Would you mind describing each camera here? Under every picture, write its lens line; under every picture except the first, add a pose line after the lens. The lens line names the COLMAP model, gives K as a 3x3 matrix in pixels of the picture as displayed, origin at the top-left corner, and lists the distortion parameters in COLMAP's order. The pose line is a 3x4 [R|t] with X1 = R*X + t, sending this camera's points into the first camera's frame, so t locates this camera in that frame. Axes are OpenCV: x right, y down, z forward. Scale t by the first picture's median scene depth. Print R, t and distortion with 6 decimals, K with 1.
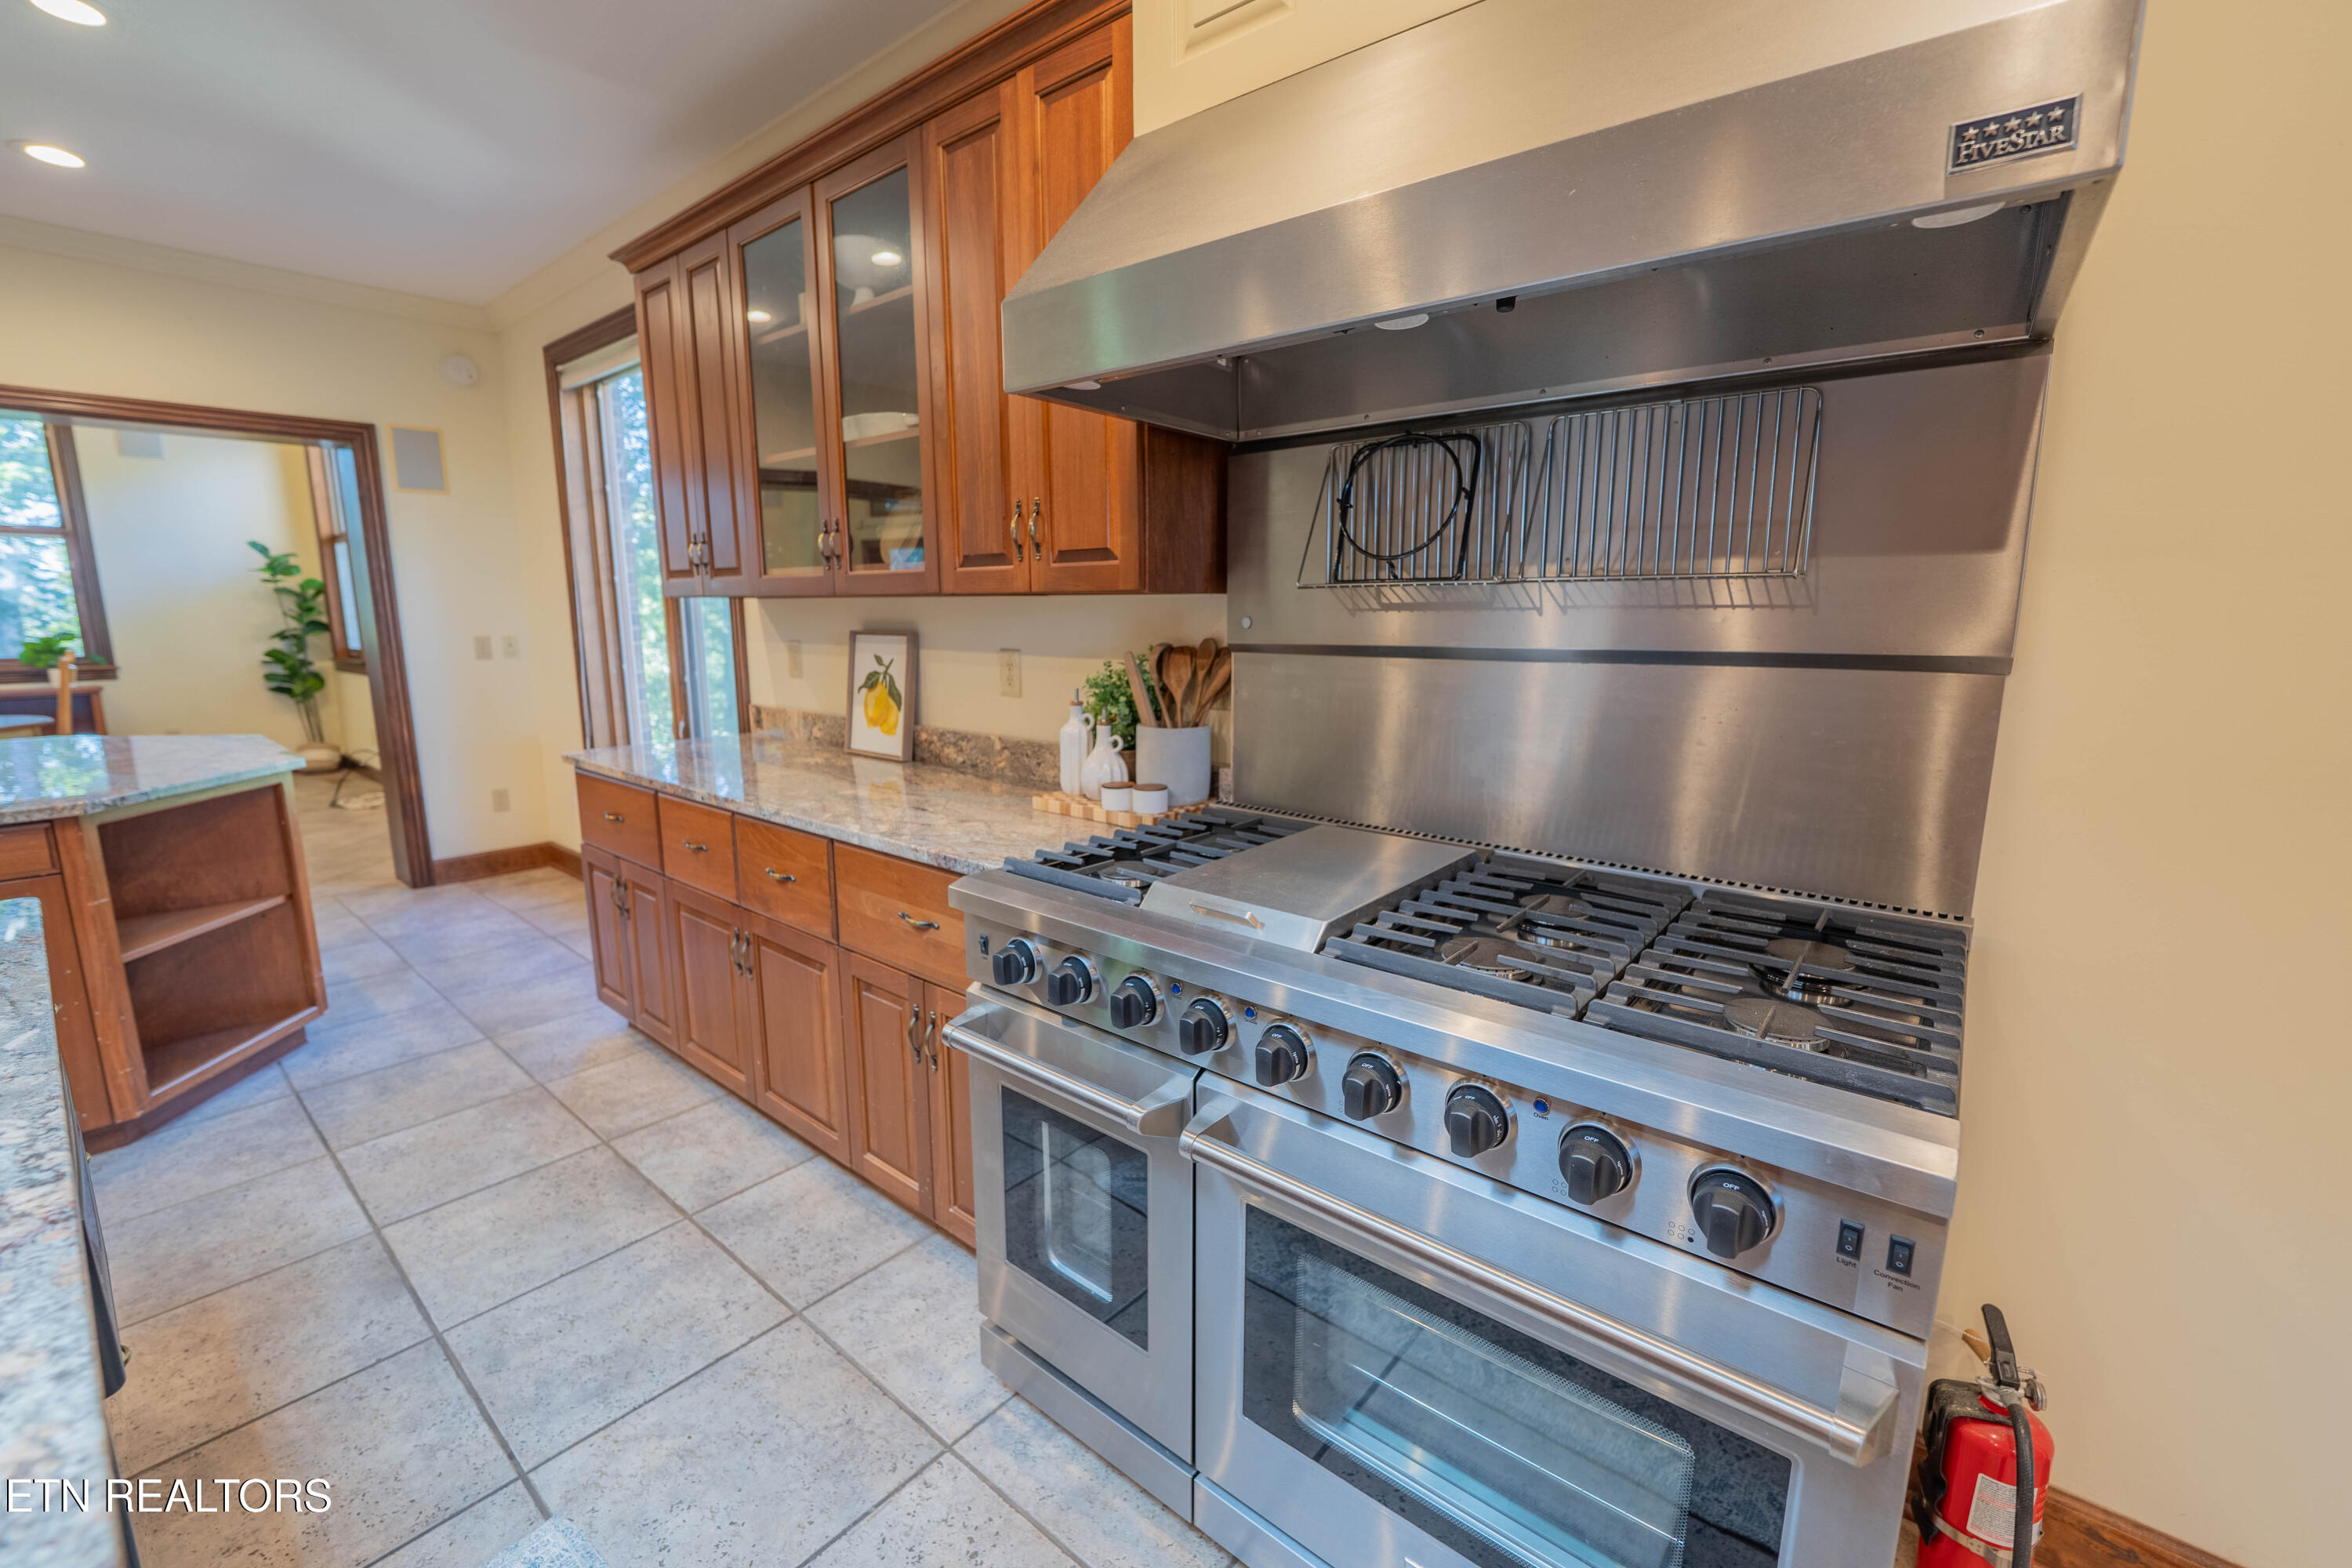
lens RADIAL K [[970.9, 0, 1170.6], [0, 970.9, 770.4], [0, 0, 1]] dist [-0.003139, -0.000452]
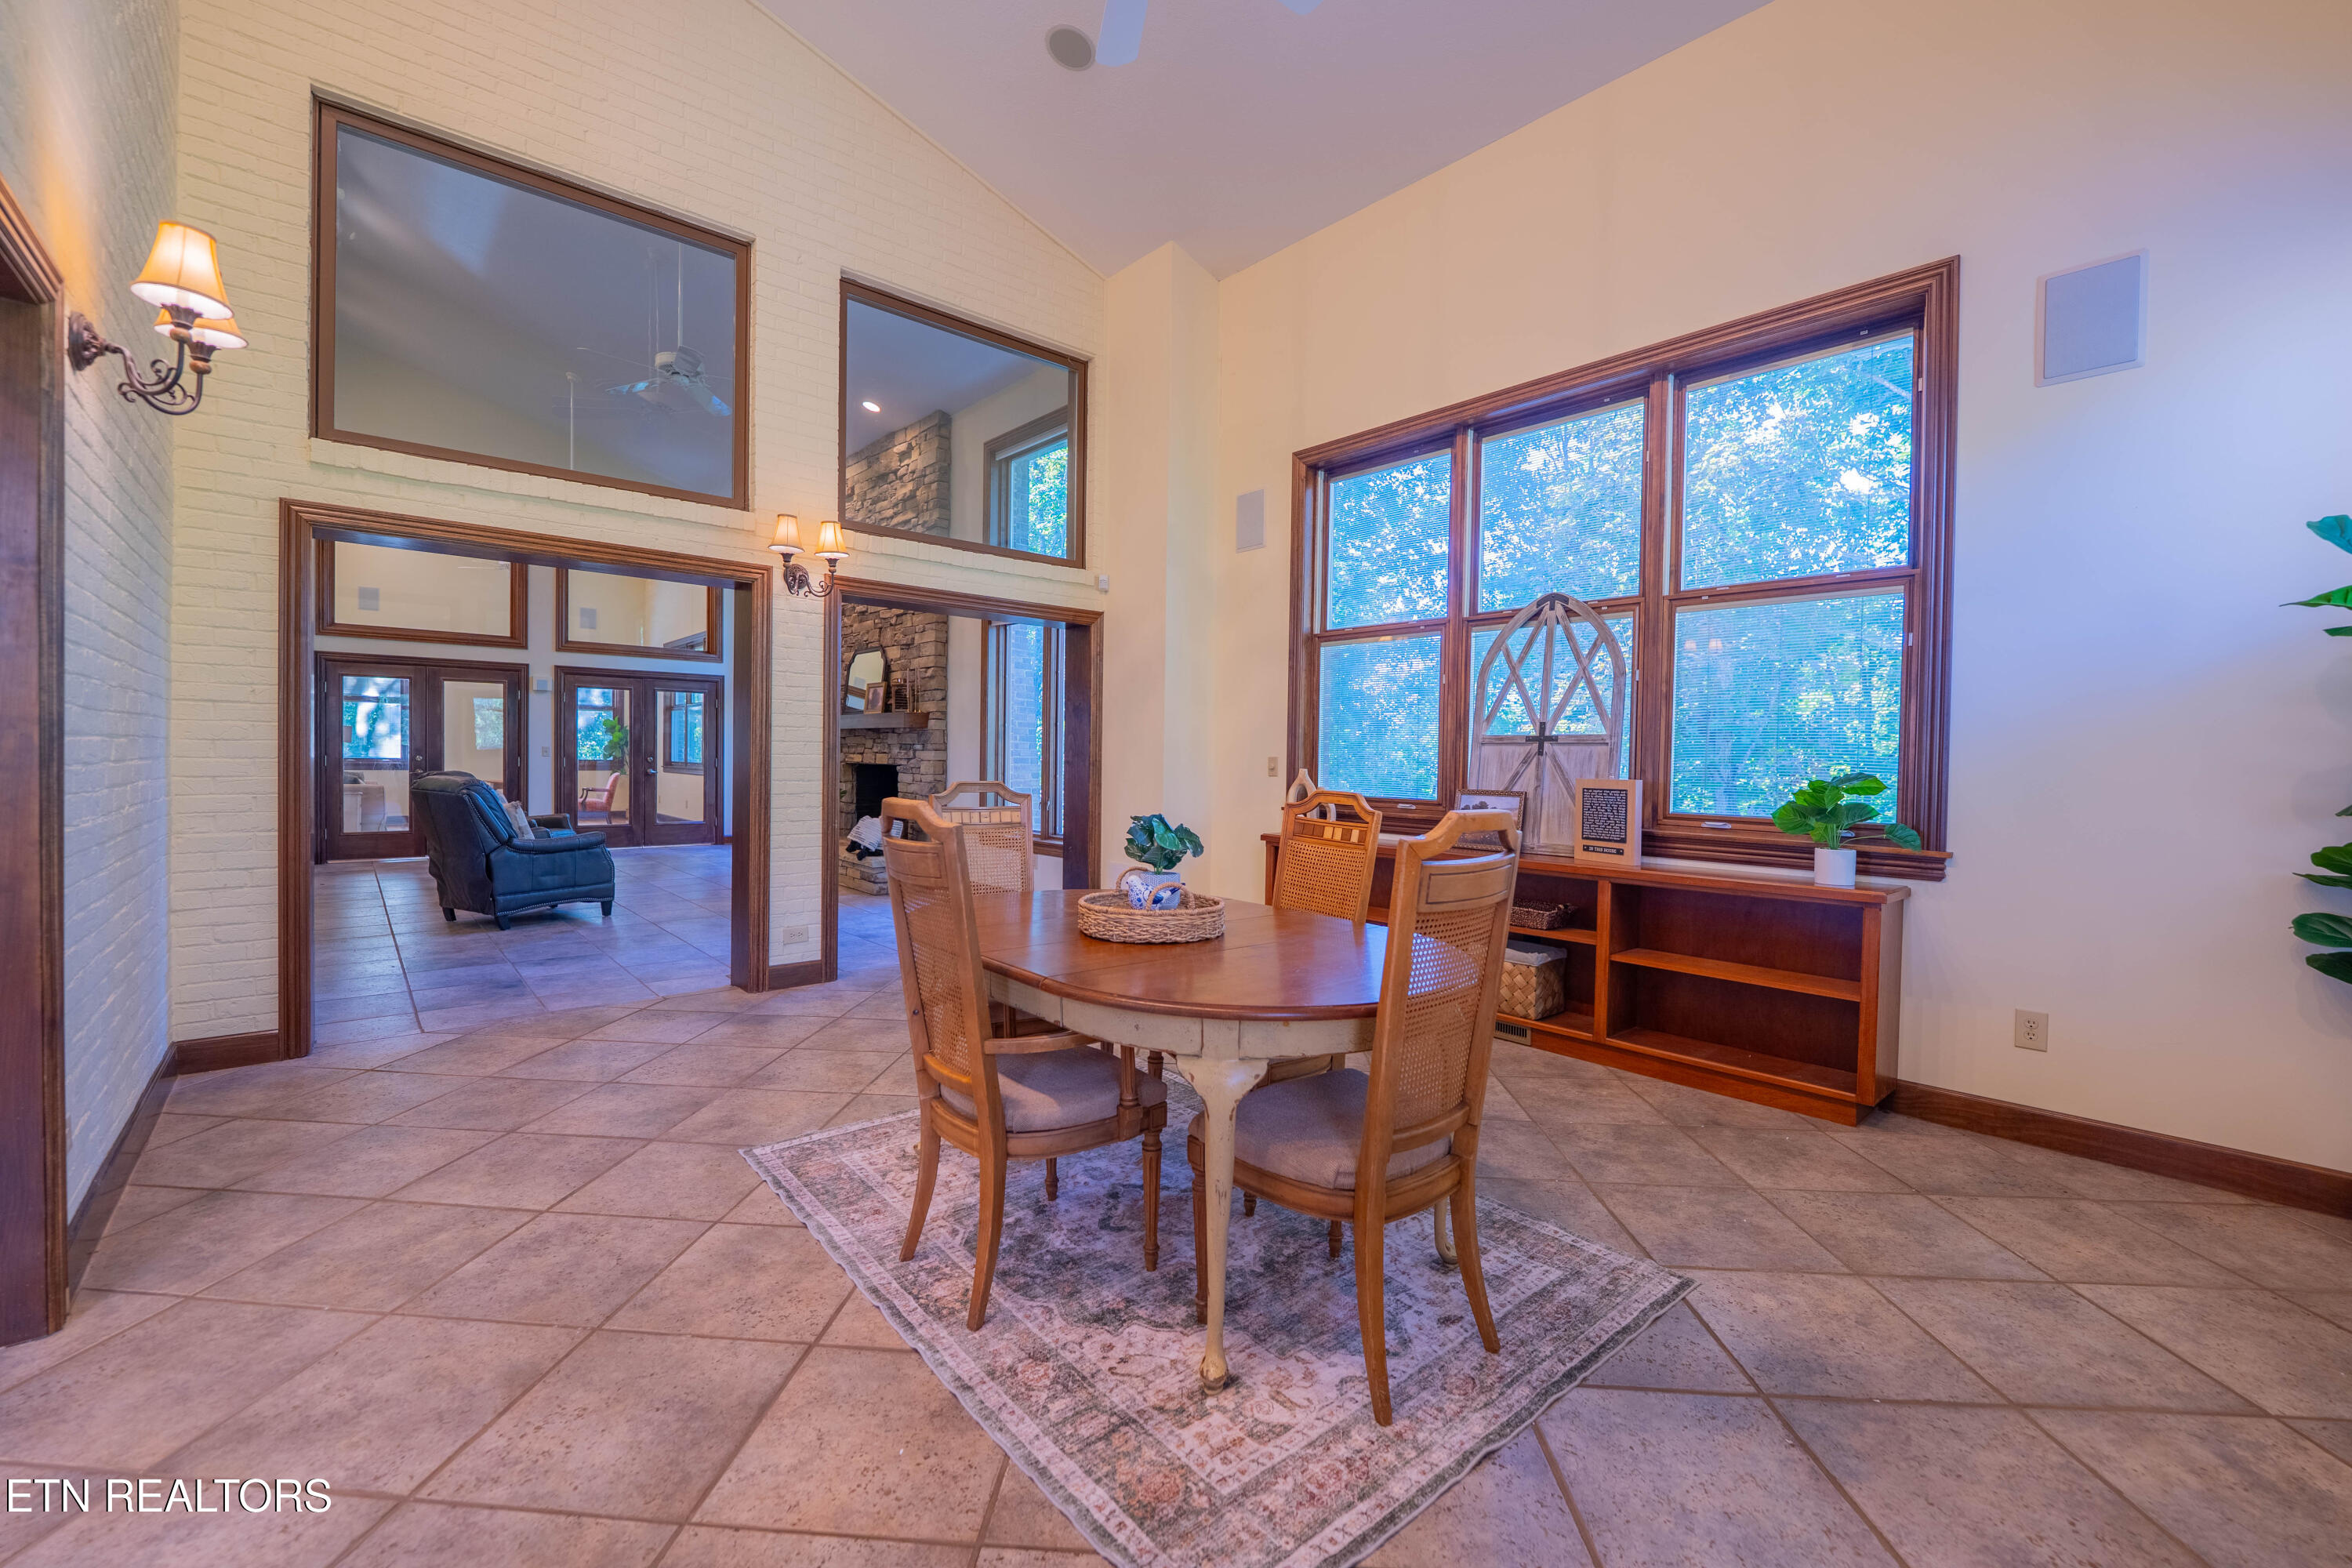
lens RADIAL K [[970.9, 0, 1170.6], [0, 970.9, 770.4], [0, 0, 1]] dist [-0.003139, -0.000452]
pose [[-0.164343, 0.016383, -0.986267, -0.587268], [-0.174577, 0.983595, 0.045428, -0.105536], [0.970832, 0.179645, -0.158787, 0.723067]]
